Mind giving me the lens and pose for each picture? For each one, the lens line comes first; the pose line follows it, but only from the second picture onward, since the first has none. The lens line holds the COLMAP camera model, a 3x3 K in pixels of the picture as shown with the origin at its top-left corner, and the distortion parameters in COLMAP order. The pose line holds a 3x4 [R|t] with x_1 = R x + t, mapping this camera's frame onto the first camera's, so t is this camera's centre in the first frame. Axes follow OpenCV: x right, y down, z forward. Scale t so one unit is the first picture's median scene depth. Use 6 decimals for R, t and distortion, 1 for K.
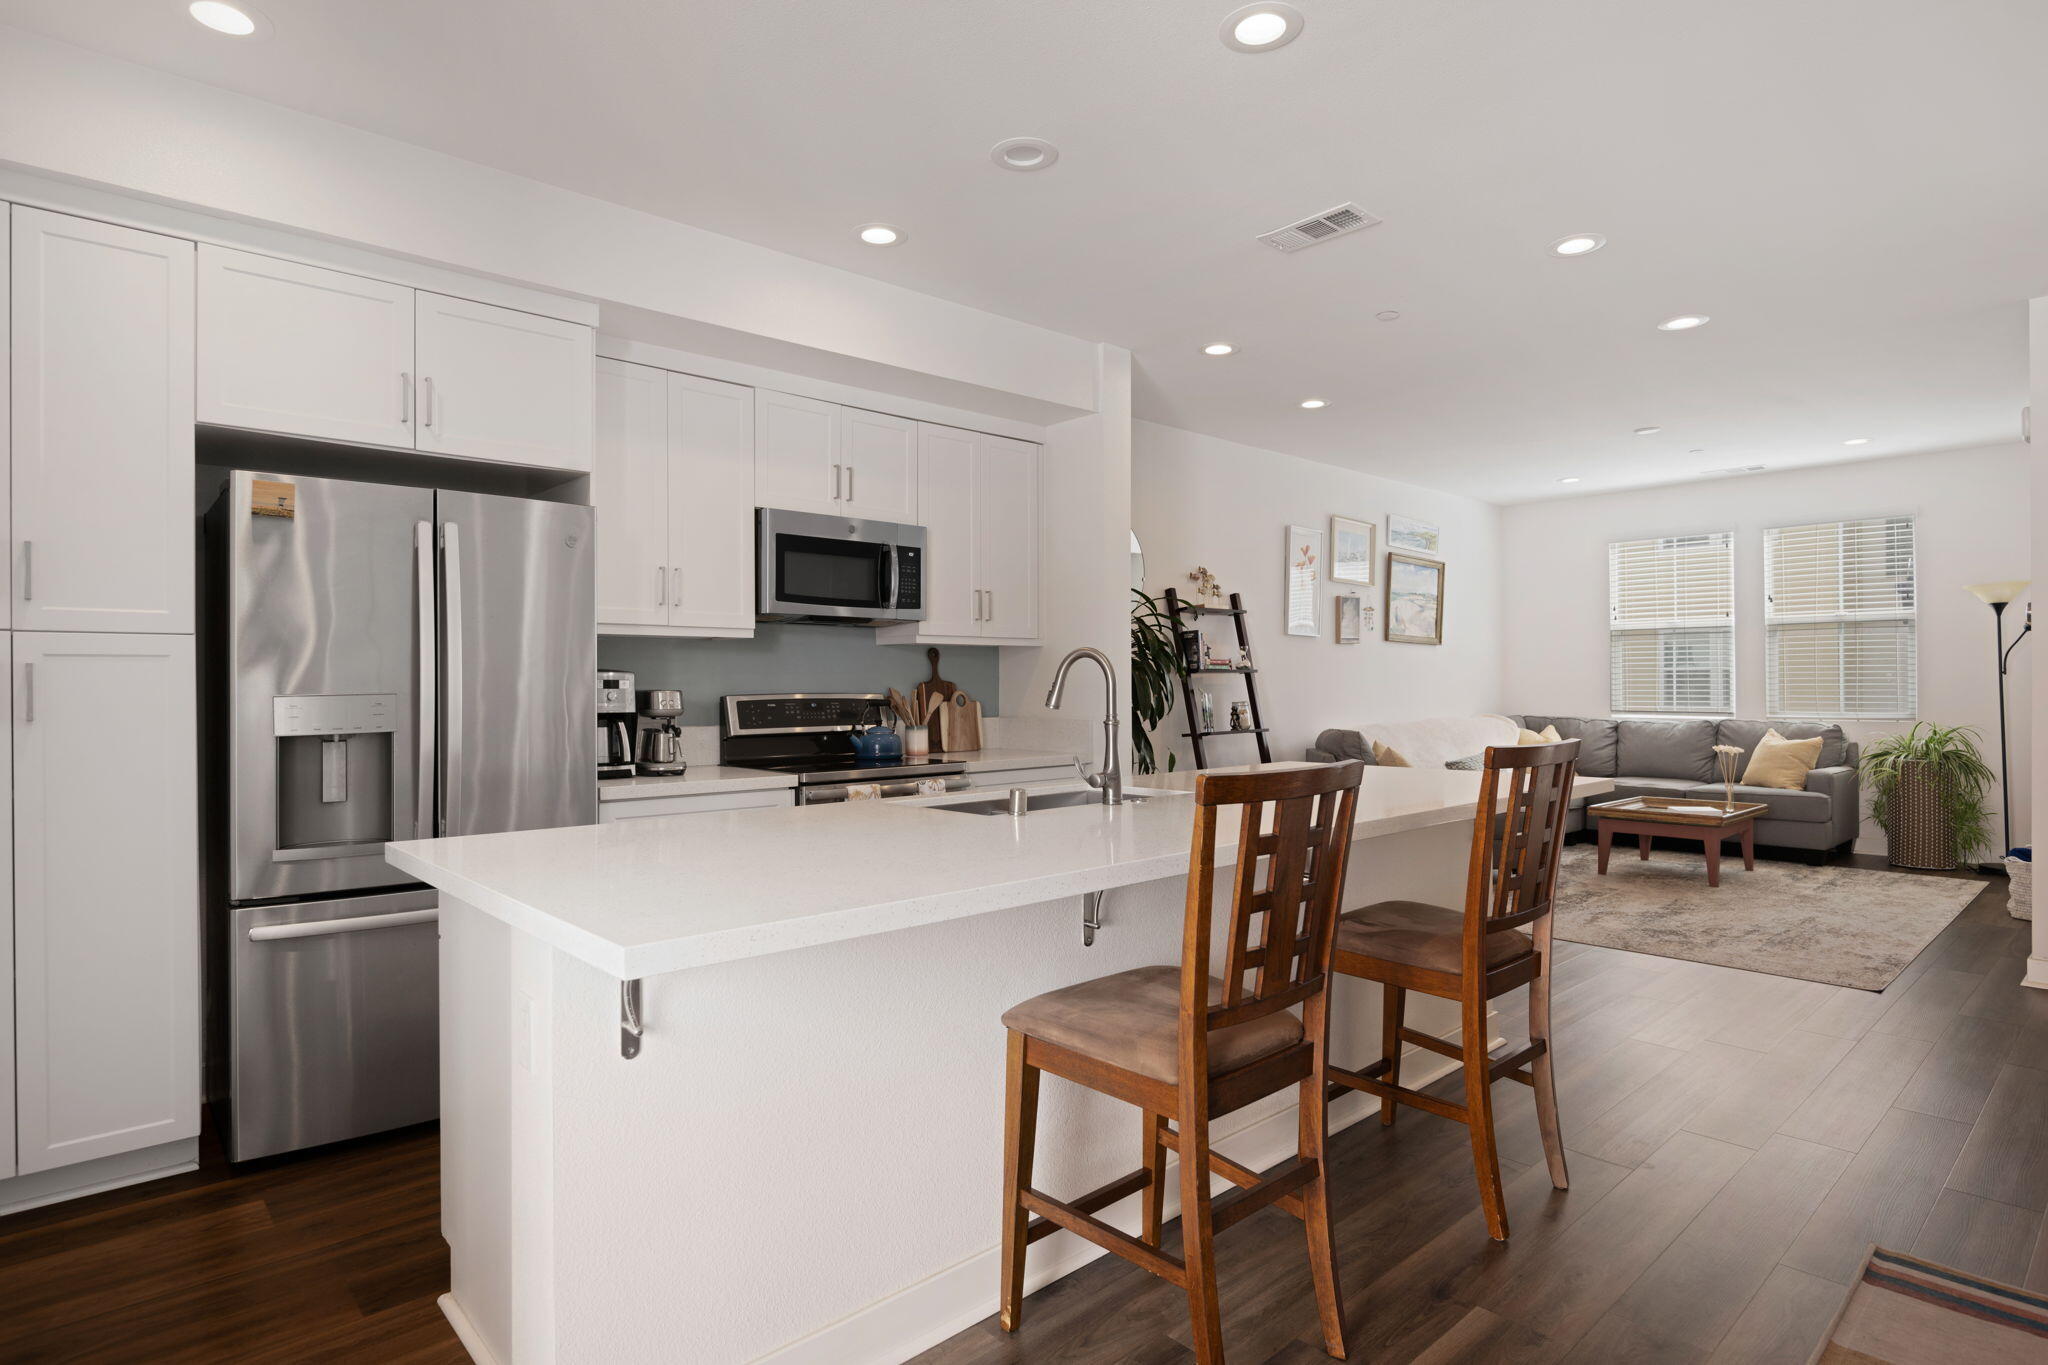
lens RADIAL K [[1064.2, 0, 1029.9], [0, 1064.2, 687.6], [0, 0, 1]] dist [-0.002966, -0.000178]
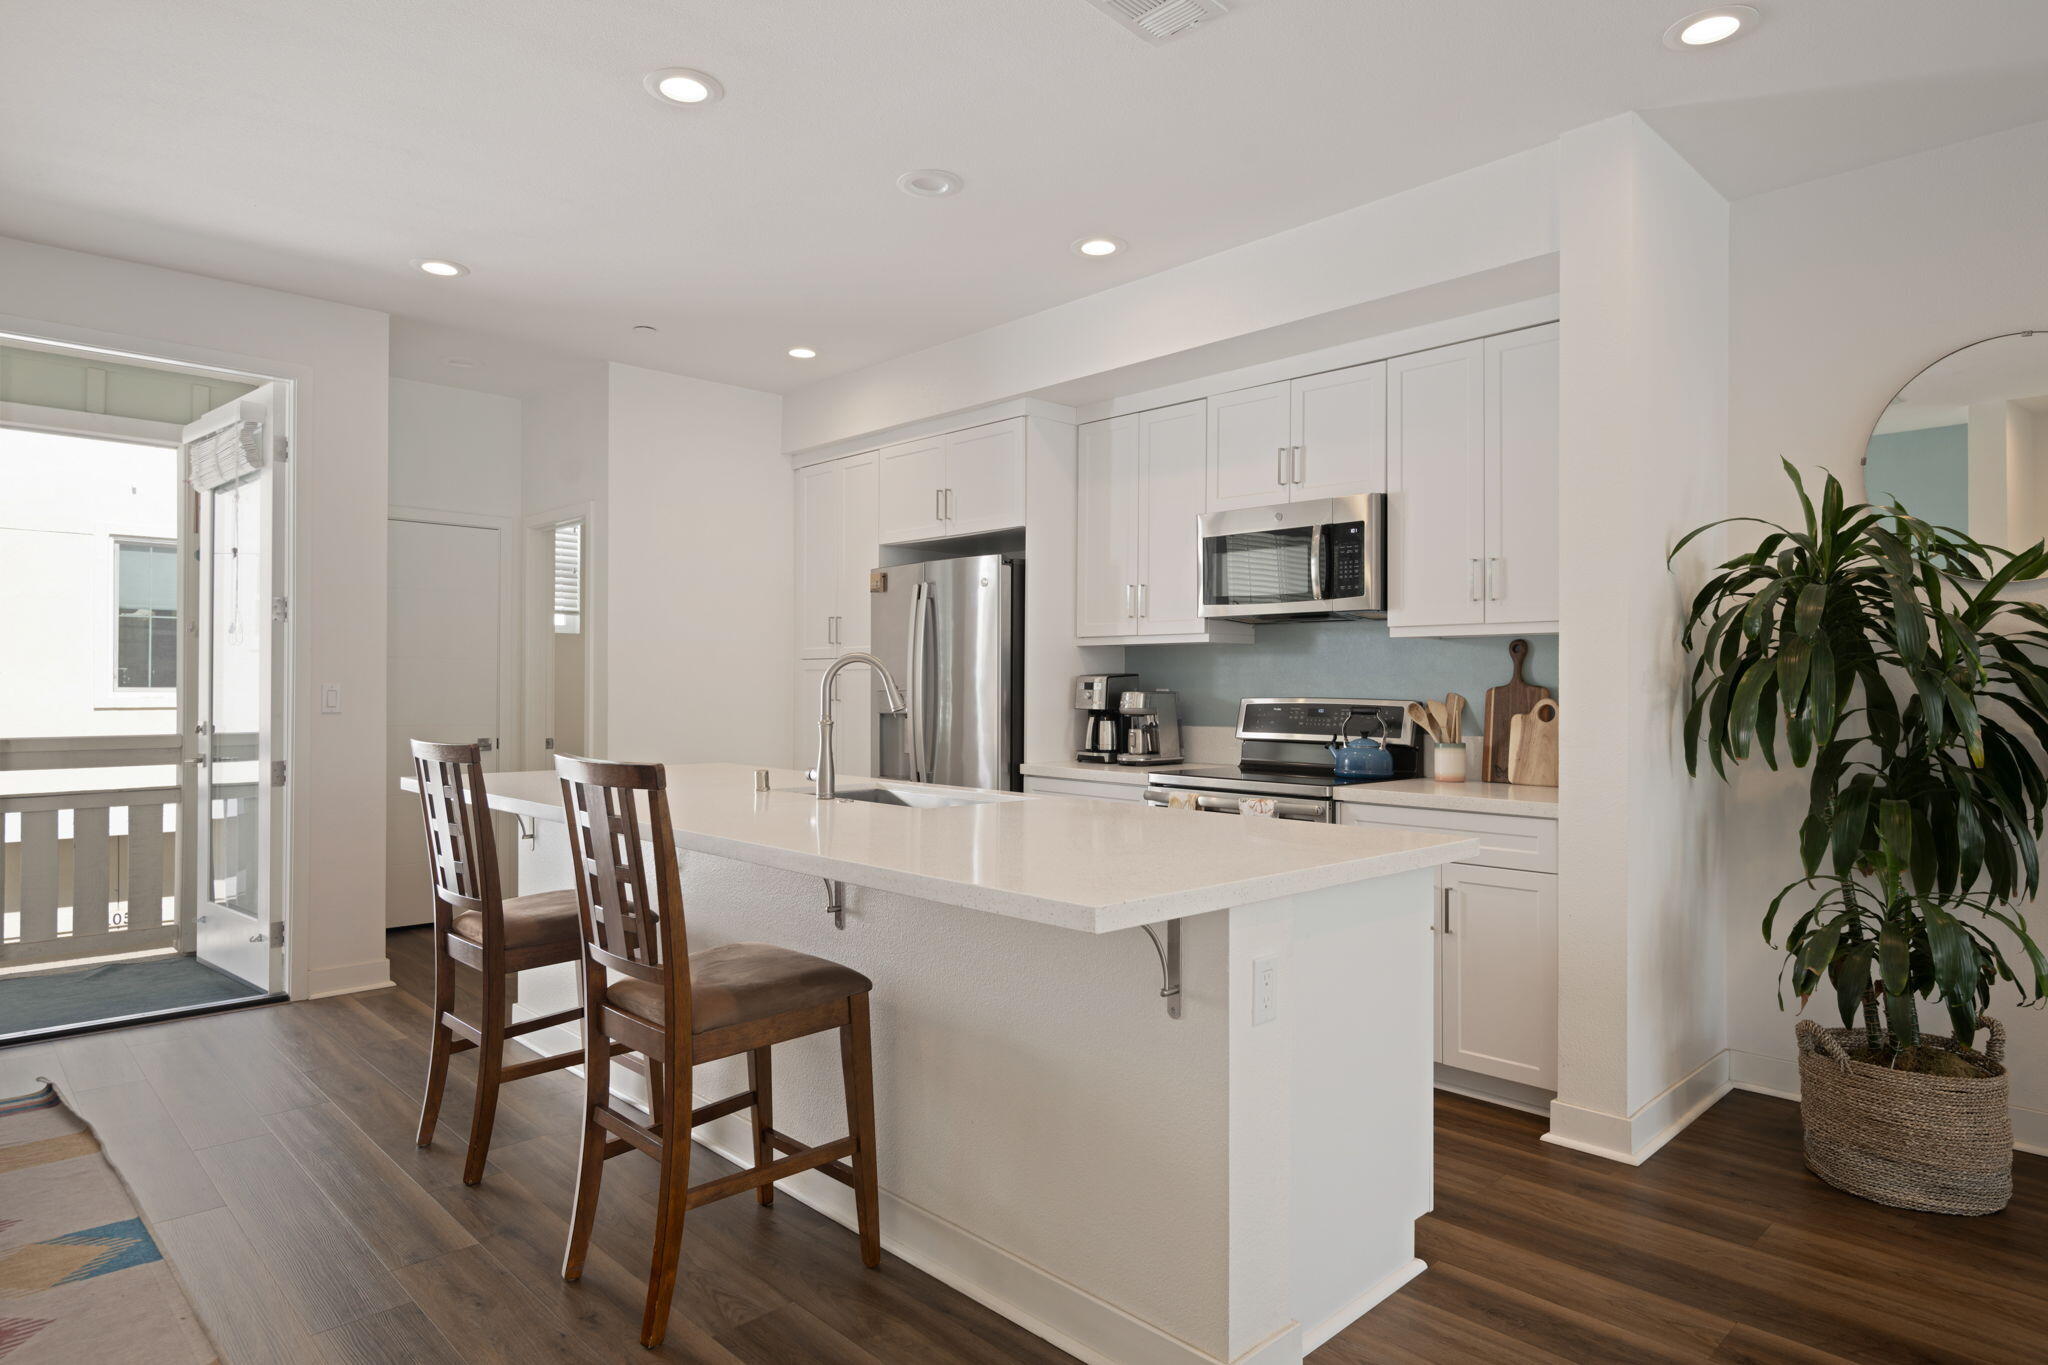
lens RADIAL K [[1152.1, 0, 1006.2], [0, 1152.1, 687.3], [0, 0, 1]] dist [0.013214, 0.000177]
pose [[0.036793, 0.006326, -0.999303, 0.457016], [-0.008207, 0.999948, 0.006028, -0.004482], [0.999289, 0.007979, 0.036843, 0.414875]]
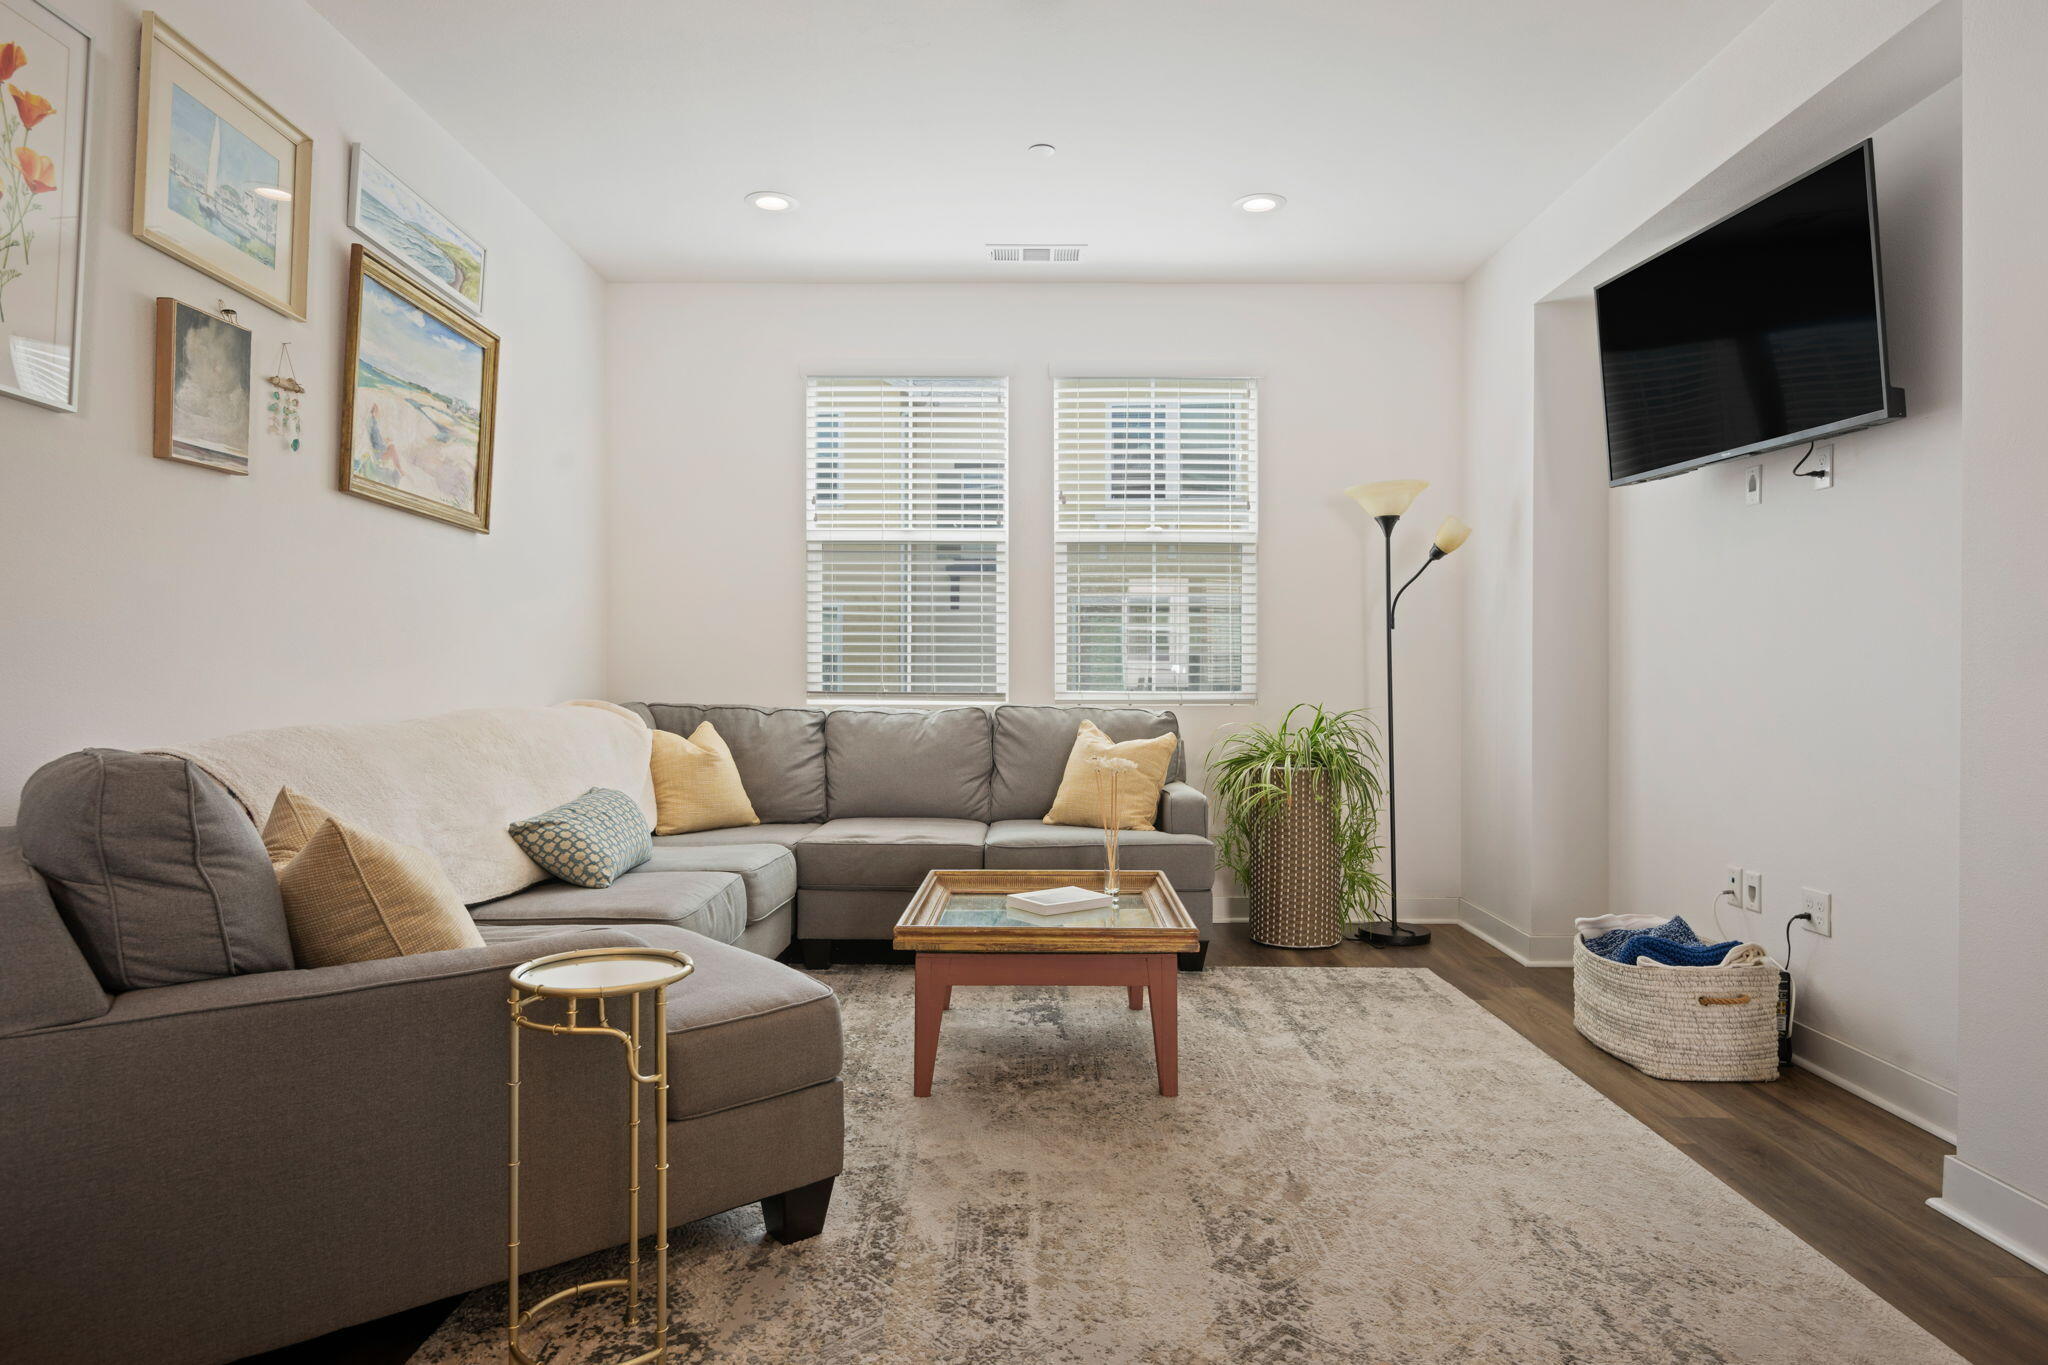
lens RADIAL K [[1217.9, 0, 1026.1], [0, 1217.9, 673.0], [0, 0, 1]] dist [0.003131, -0.003185]
pose [[0.678871, 0.011263, 0.734171, 0.205885], [-0.005019, 0.999930, -0.010699, 0.021123], [-0.734240, 0.003579, 0.678881, 0.596423]]
